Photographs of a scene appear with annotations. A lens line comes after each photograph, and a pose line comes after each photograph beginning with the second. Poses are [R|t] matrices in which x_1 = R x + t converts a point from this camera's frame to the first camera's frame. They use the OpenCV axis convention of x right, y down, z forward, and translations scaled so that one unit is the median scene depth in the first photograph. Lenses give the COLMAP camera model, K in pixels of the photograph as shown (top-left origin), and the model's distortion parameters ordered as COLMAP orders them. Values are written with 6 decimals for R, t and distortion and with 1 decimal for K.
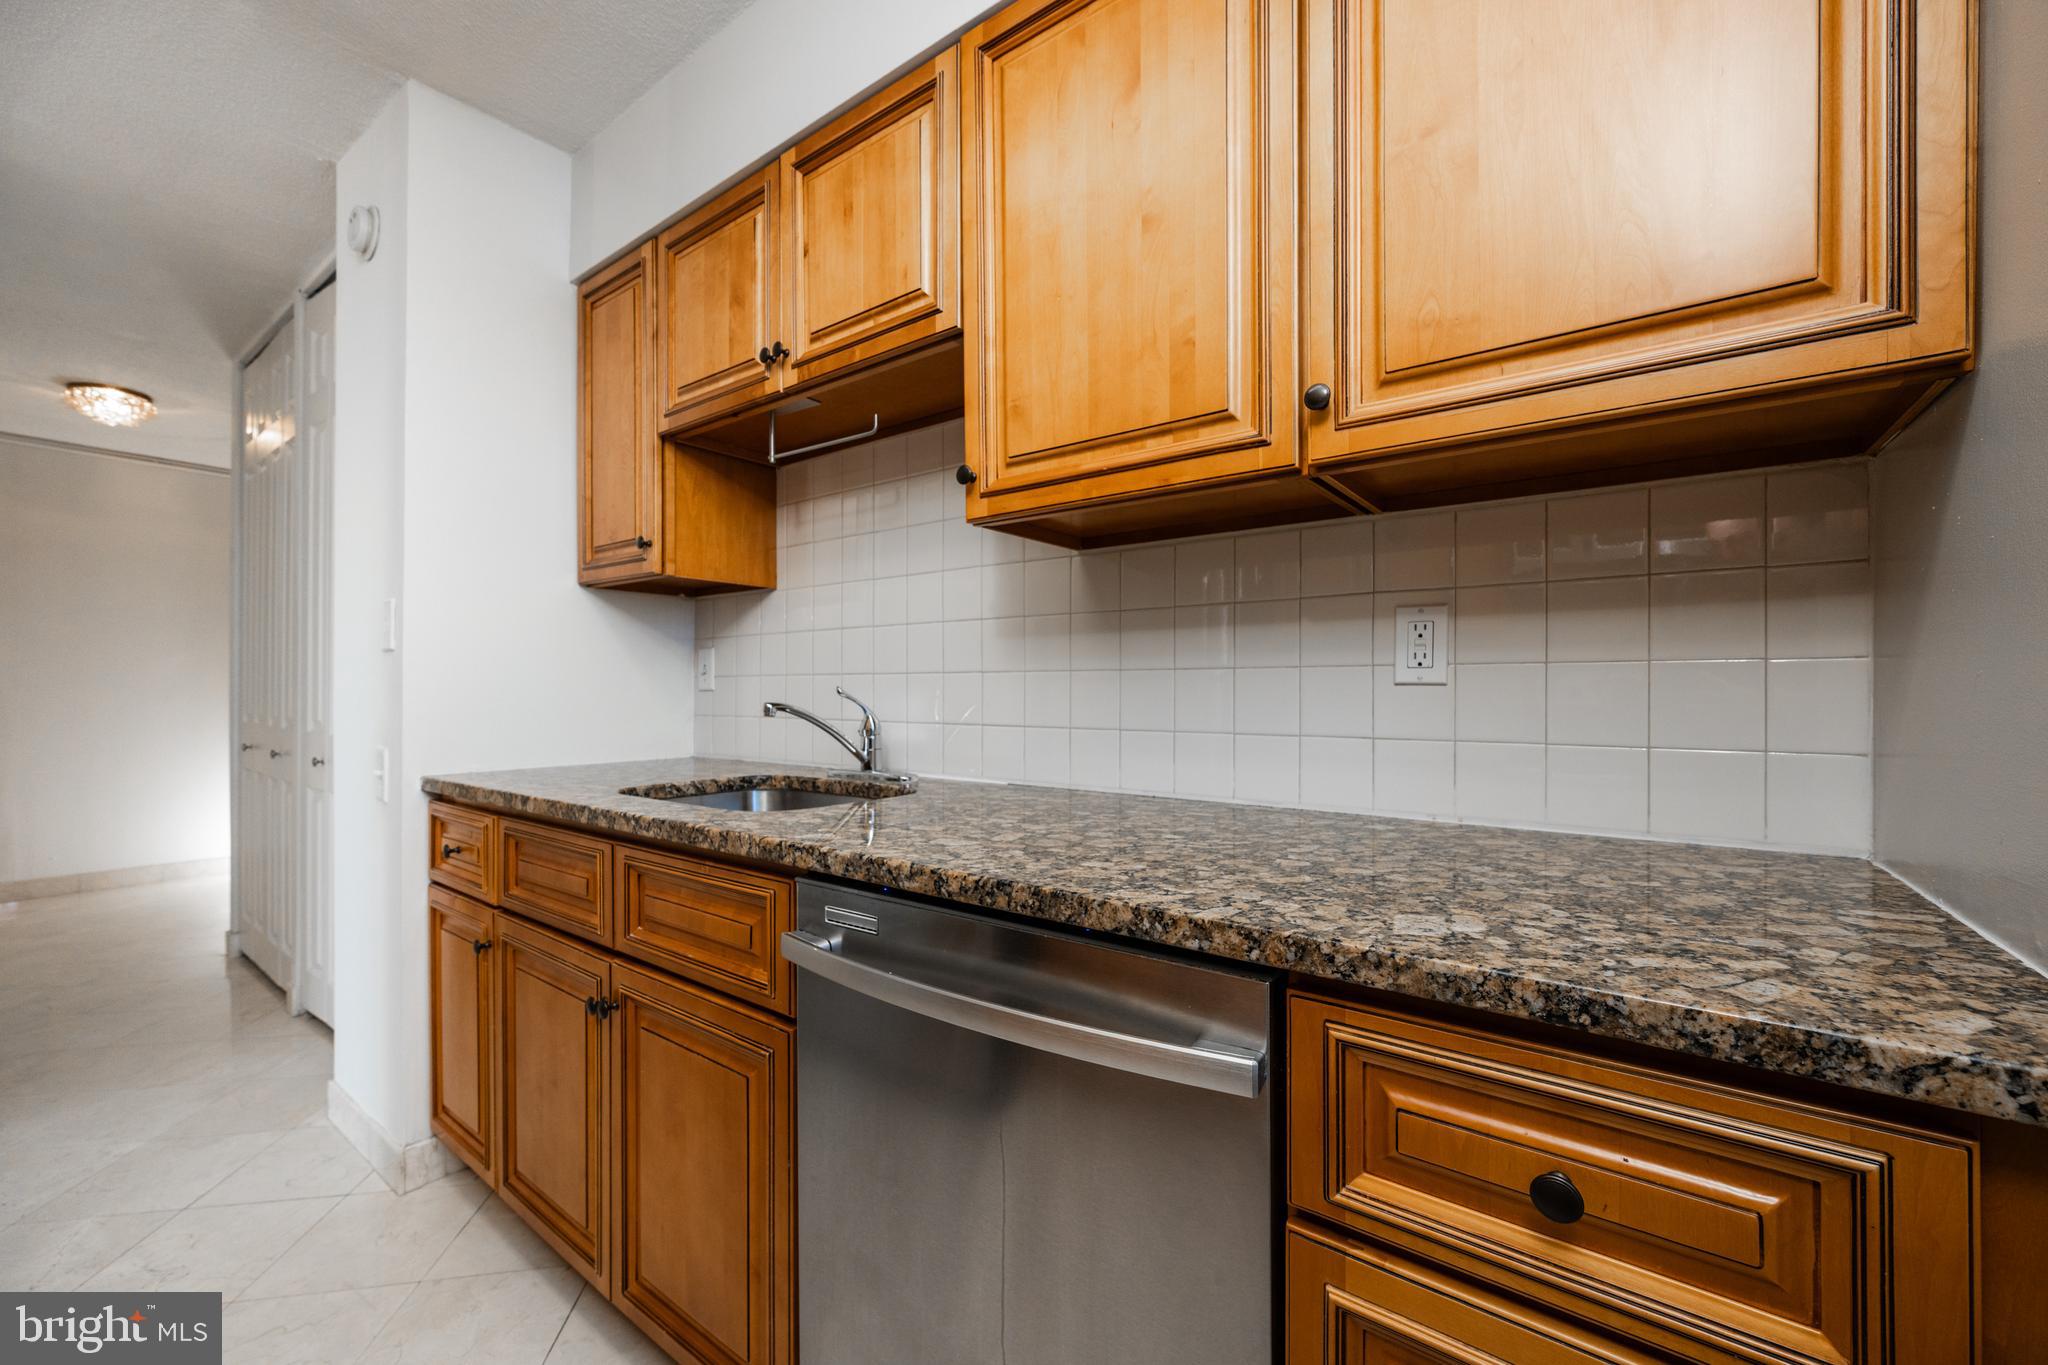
lens RADIAL K [[823.0, 0, 1019.3], [0, 823.0, 661.2], [0, 0, 1]] dist [-0.001279, -0.000082]
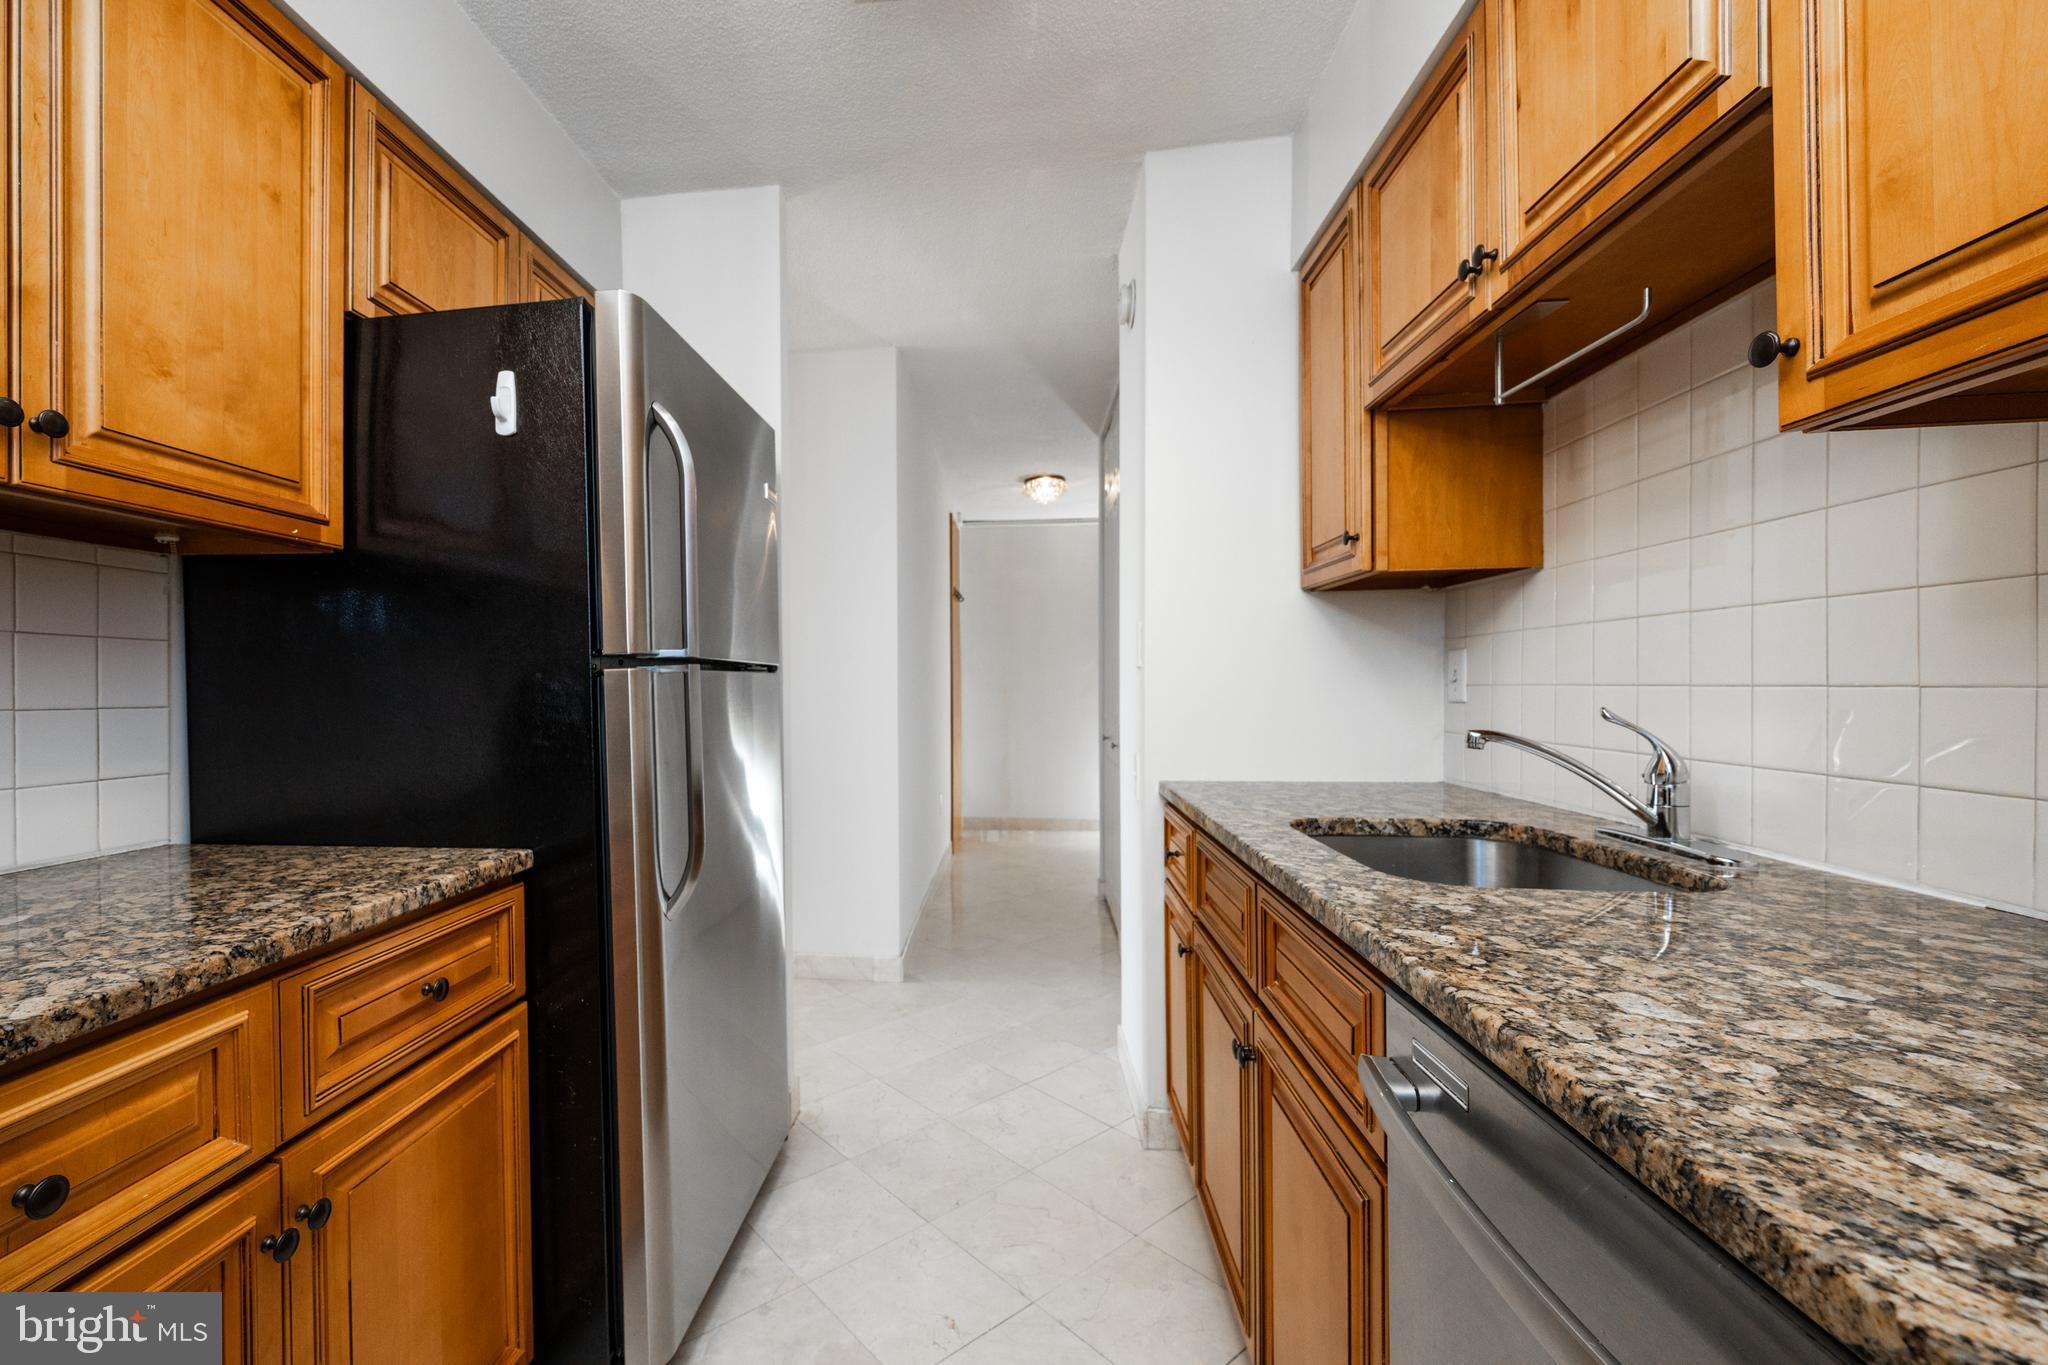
lens RADIAL K [[849.2, 0, 890.5], [0, 849.2, 674.7], [0, 0, 1]] dist [-0.003184, 0.000357]
pose [[0.480526, -0.016982, -0.876816, 0.113787], [0.041863, 0.999117, 0.003592, -0.024014], [0.875981, -0.038432, 0.480813, 0.144896]]
